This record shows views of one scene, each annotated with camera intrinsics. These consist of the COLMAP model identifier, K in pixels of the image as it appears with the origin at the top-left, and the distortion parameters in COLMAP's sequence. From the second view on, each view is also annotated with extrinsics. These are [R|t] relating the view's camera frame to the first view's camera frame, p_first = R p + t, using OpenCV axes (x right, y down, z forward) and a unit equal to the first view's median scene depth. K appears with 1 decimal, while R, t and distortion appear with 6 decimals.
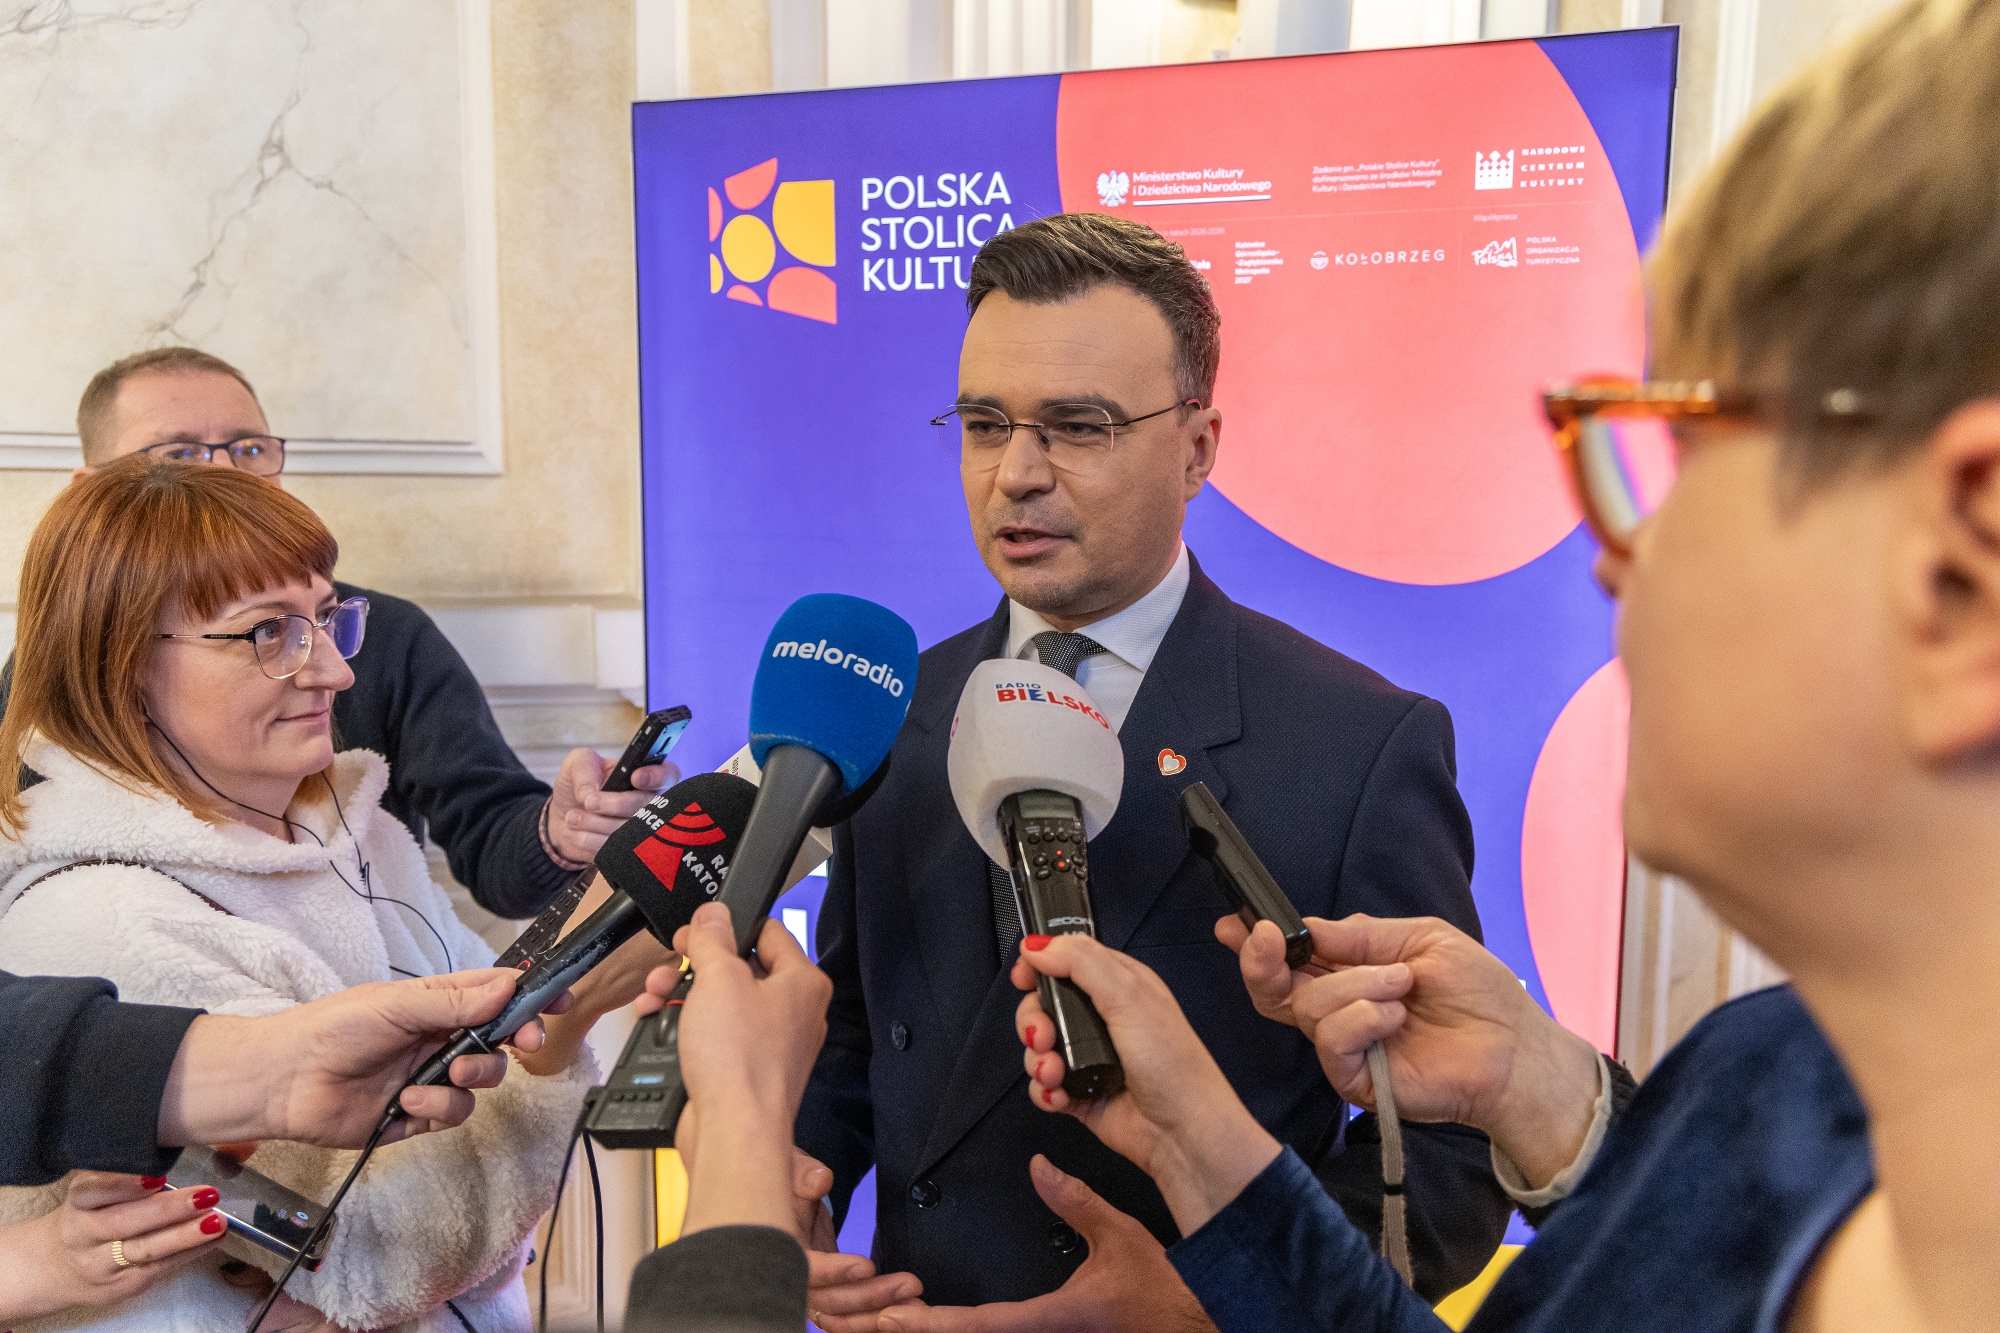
lens RADIAL K [[1509.7, 0, 1000.0], [0, 1509.7, 666.5], [0, 0, 1]] dist [-0.001929, 0.000352]
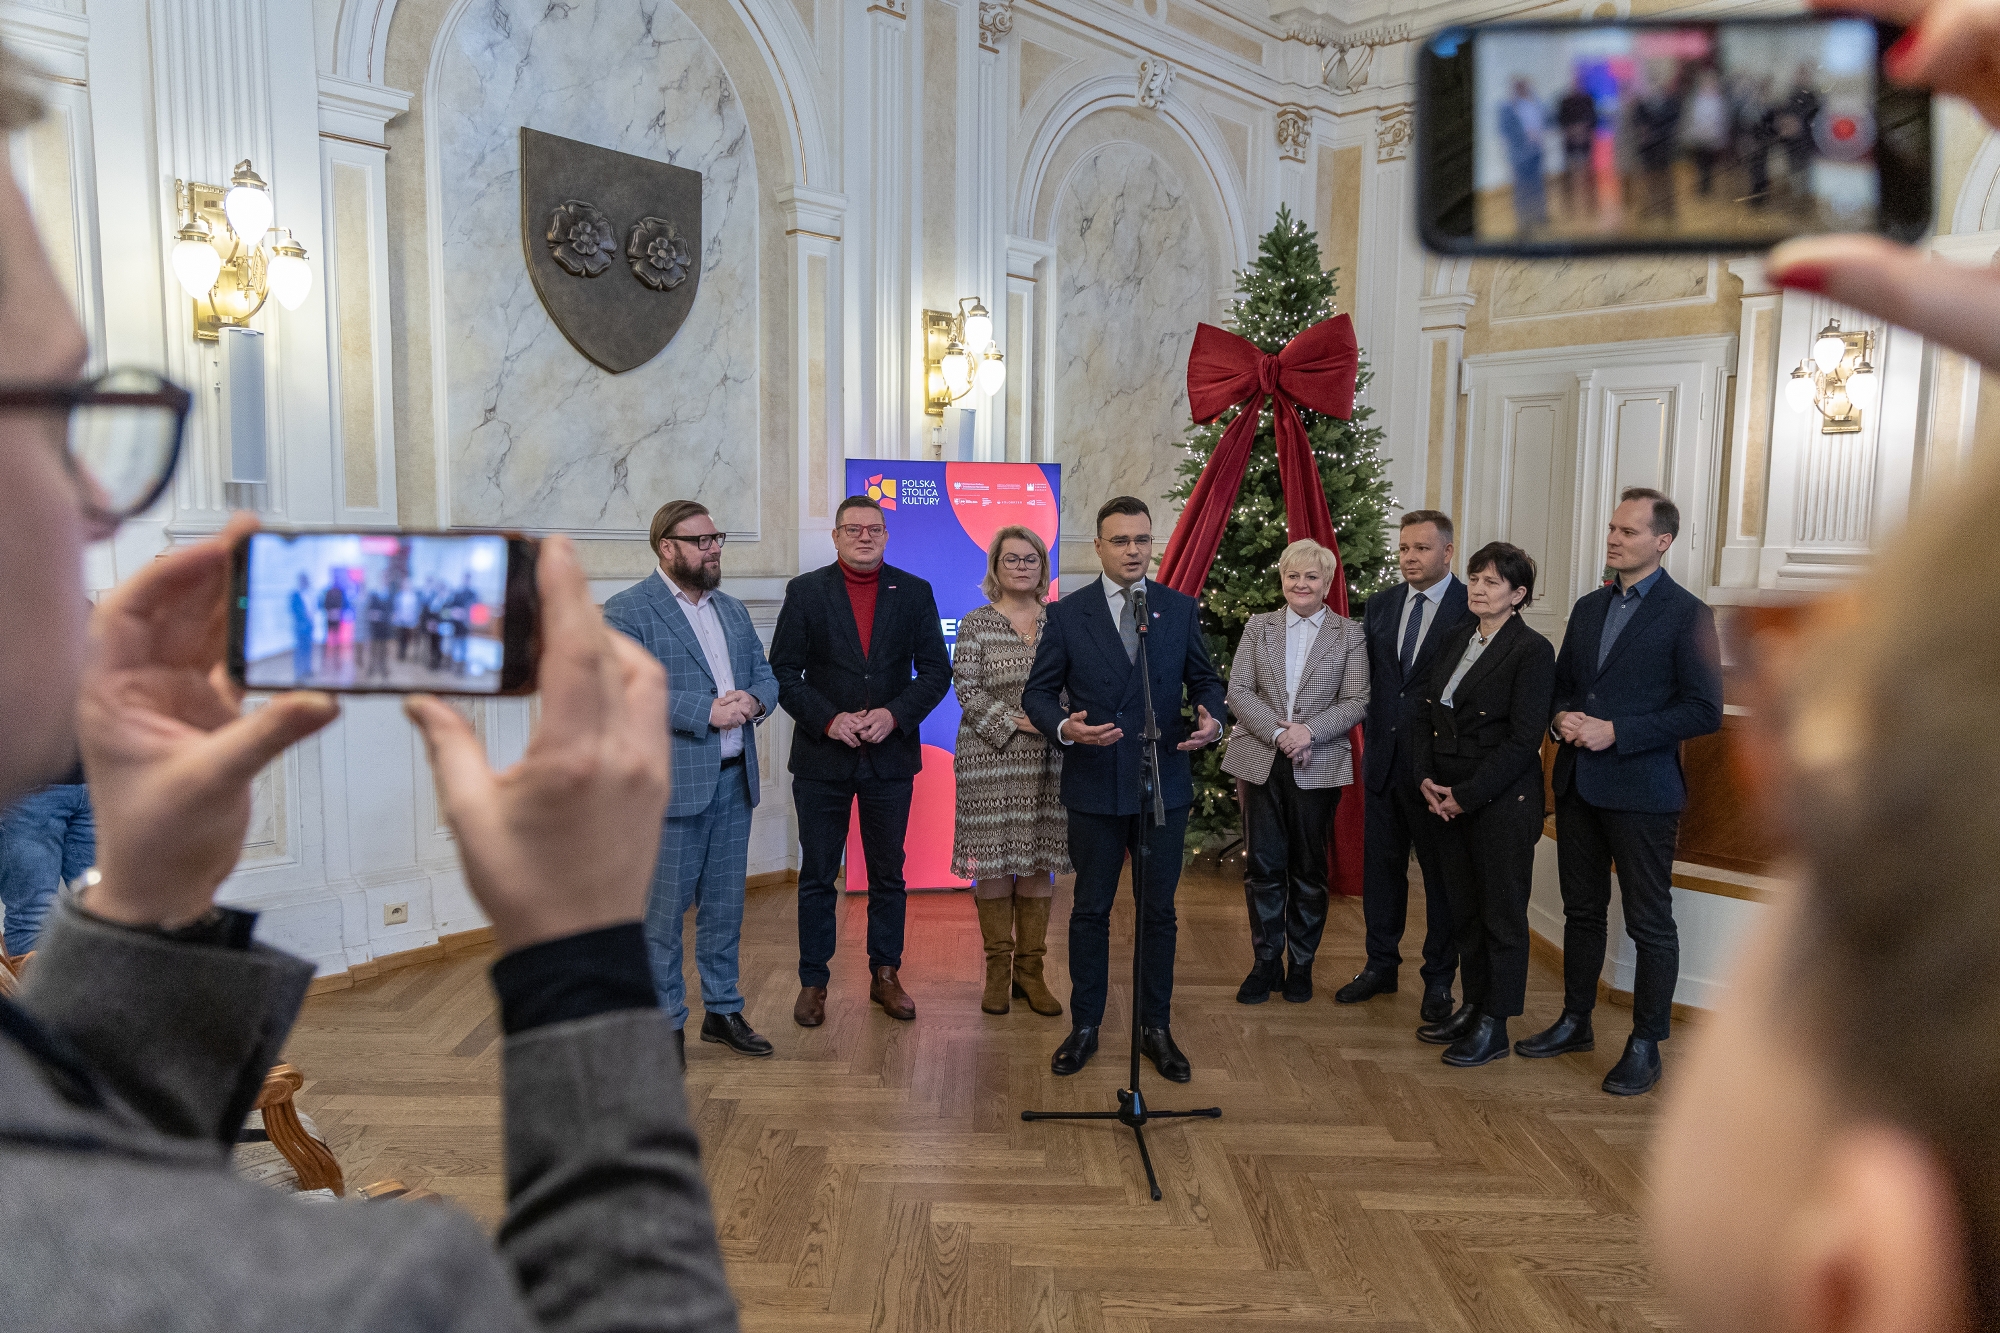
lens RADIAL K [[1341.9, 0, 991.0], [0, 1341.9, 655.1], [0, 0, 1]] dist [-0.006450, 0.001936]
pose [[0.900553, -0.035013, 0.433333, -1.643031], [0.043788, 0.998988, -0.010283, 0.265492], [-0.432534, 0.028235, 0.901175, -2.797229]]
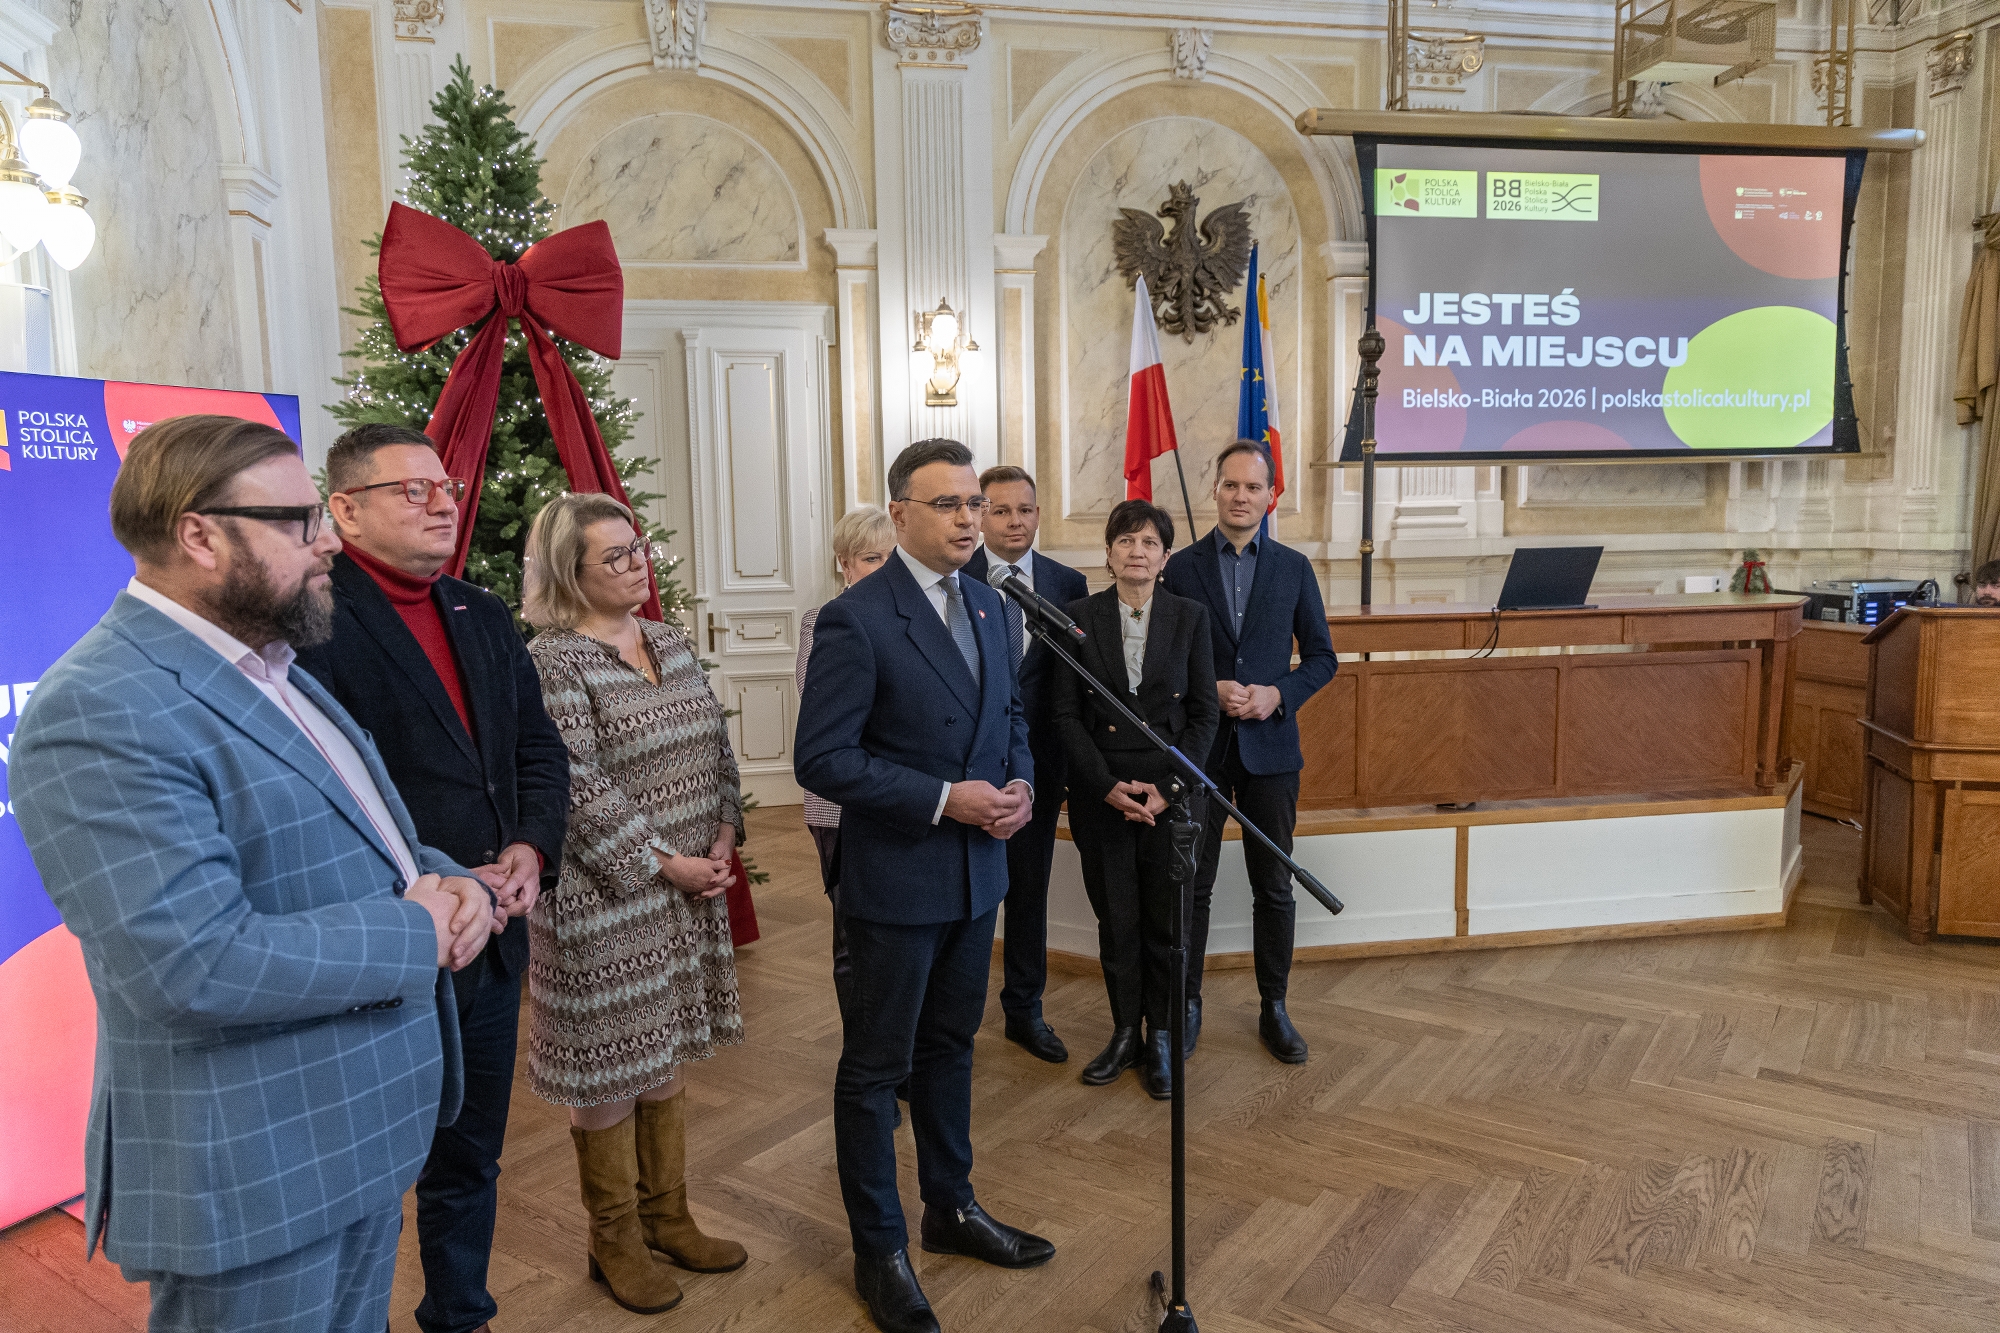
lens RADIAL K [[1327.4, 0, 1000.0], [0, 1327.4, 666.5], [0, 0, 1]] dist [0.001529, 0.000444]
pose [[0.153775, -0.121541, 0.980602, -1.938616], [0.131557, 0.986089, 0.101590, 0.061039], [-0.979309, 0.113383, 0.167626, -0.802113]]
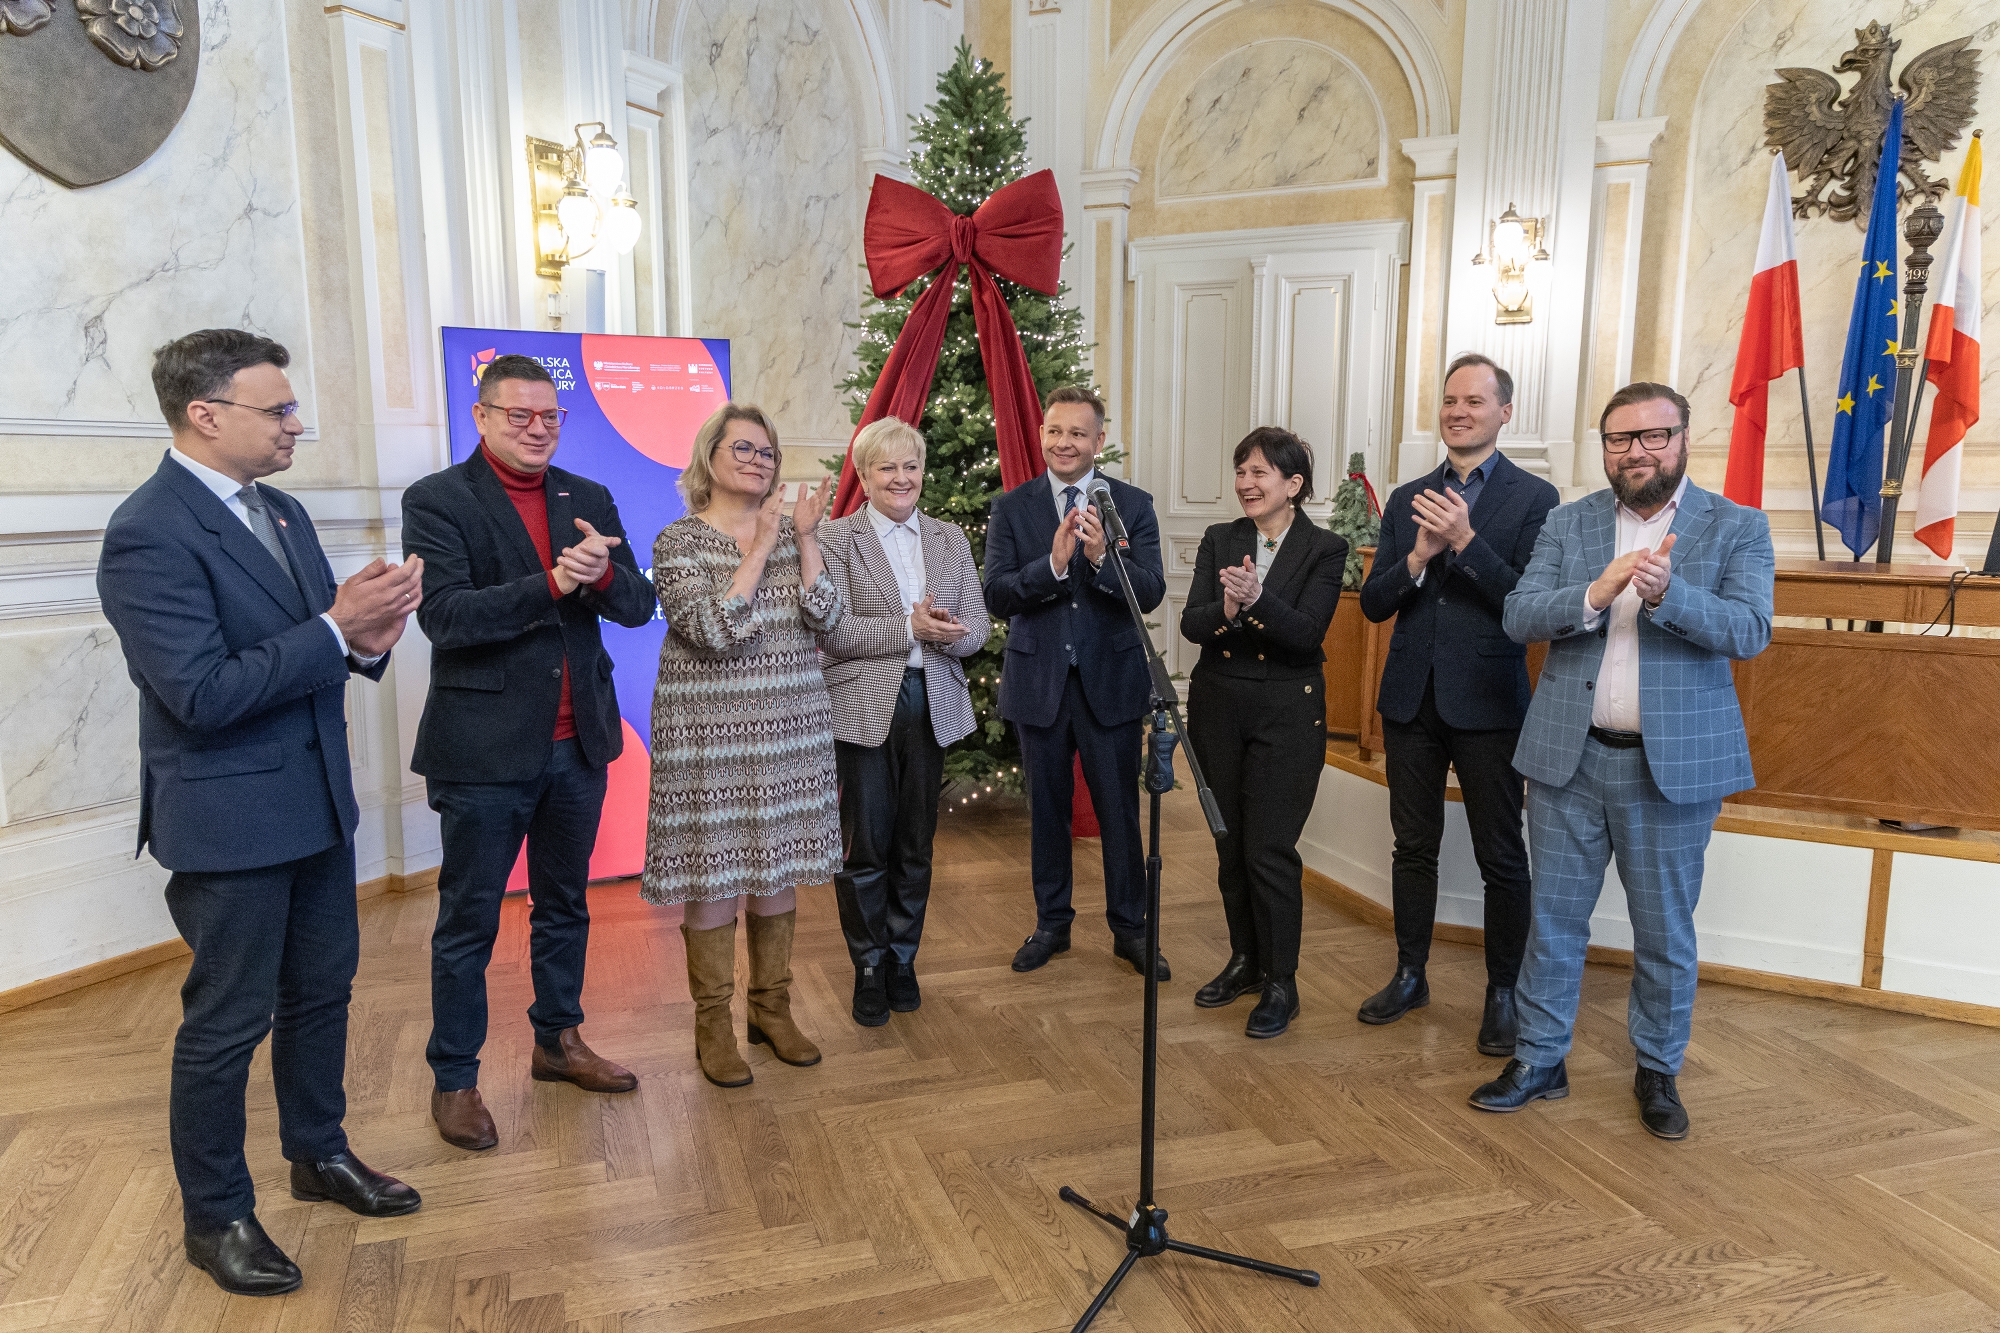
lens RADIAL K [[1396.0, 0, 1000.0], [0, 1396.0, 666.5], [0, 0, 1]] dist [0.012054, 0.005799]
pose [[0.714562, -0.109058, 0.691019, -1.624673], [0.083758, 0.994006, 0.070265, 0.256953], [-0.694540, 0.007669, 0.719413, -2.100916]]
